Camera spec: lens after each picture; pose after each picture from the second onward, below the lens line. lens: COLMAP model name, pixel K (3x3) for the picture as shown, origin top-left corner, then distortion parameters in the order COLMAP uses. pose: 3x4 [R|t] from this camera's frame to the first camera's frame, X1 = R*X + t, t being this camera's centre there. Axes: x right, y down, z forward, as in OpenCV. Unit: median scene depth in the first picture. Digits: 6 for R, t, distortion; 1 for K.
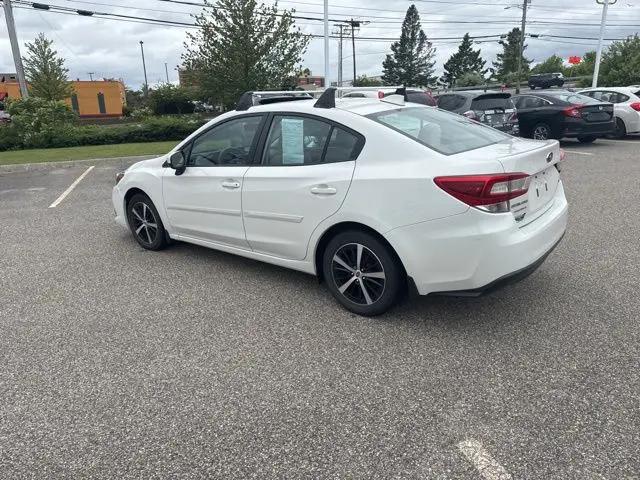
lens RADIAL K [[454.6, 0, 315.3], [0, 454.6, 240.5], [0, 0, 1]] dist [0.026811, -0.028449]
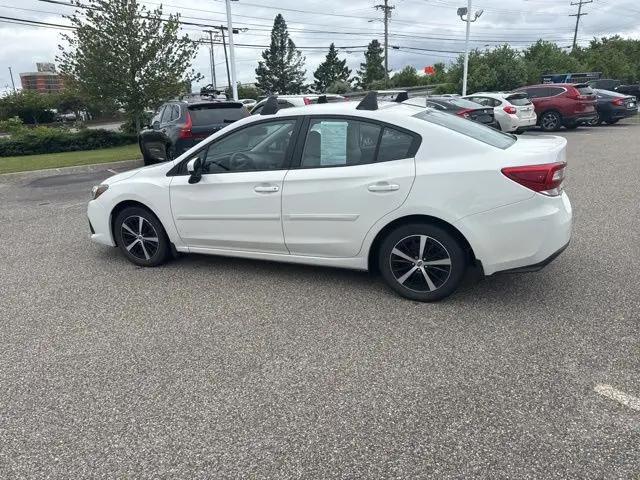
lens RADIAL K [[454.6, 0, 316.0], [0, 454.6, 244.0], [0, 0, 1]] dist [0.026811, -0.028449]
pose [[0.961821, -0.085907, 0.259845, -0.270852], [0.087803, 0.996128, 0.004325, 0.001177], [-0.259211, 0.018656, 0.965641, 0.015785]]
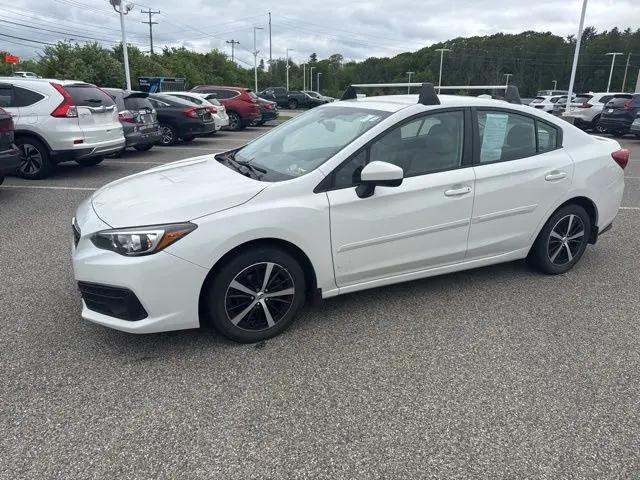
lens RADIAL K [[454.6, 0, 317.6], [0, 454.6, 238.3], [0, 0, 1]] dist [0.026811, -0.028449]
pose [[0.418548, -0.231344, 0.878235, -0.823766], [0.239854, 0.960836, 0.138794, -0.170354], [-0.875949, 0.152557, 0.457645, 0.662301]]
